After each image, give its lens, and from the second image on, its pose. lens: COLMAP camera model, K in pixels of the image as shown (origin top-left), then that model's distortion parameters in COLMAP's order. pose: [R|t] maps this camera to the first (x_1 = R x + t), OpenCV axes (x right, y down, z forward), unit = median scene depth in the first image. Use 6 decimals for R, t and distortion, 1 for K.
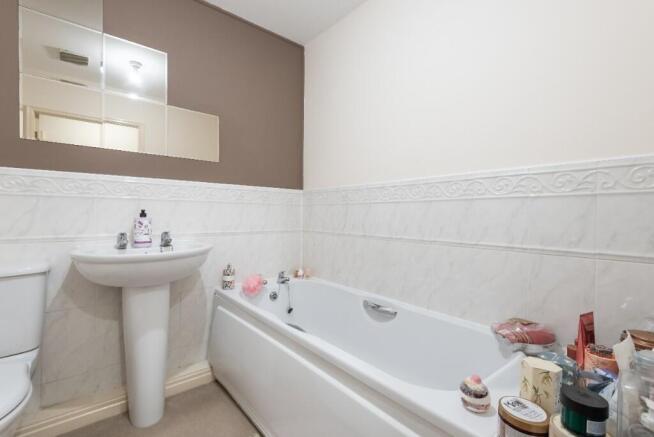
lens RADIAL K [[291.3, 0, 322.8], [0, 291.3, 221.0], [0, 0, 1]] dist [0.027252, -0.018362]
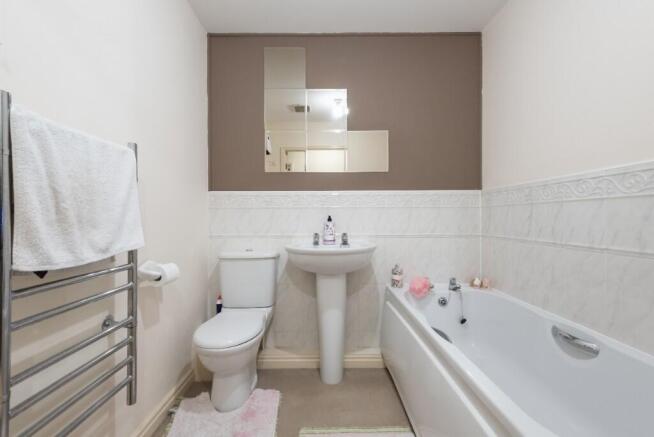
lens RADIAL K [[291.3, 0, 322.8], [0, 291.3, 221.0], [0, 0, 1]] dist [0.027252, -0.018362]
pose [[0.762626, -0.005745, -0.646814, 0.176423], [-0.002167, 0.999932, -0.011436, 0.000008], [0.646836, 0.010123, 0.762562, -0.002993]]
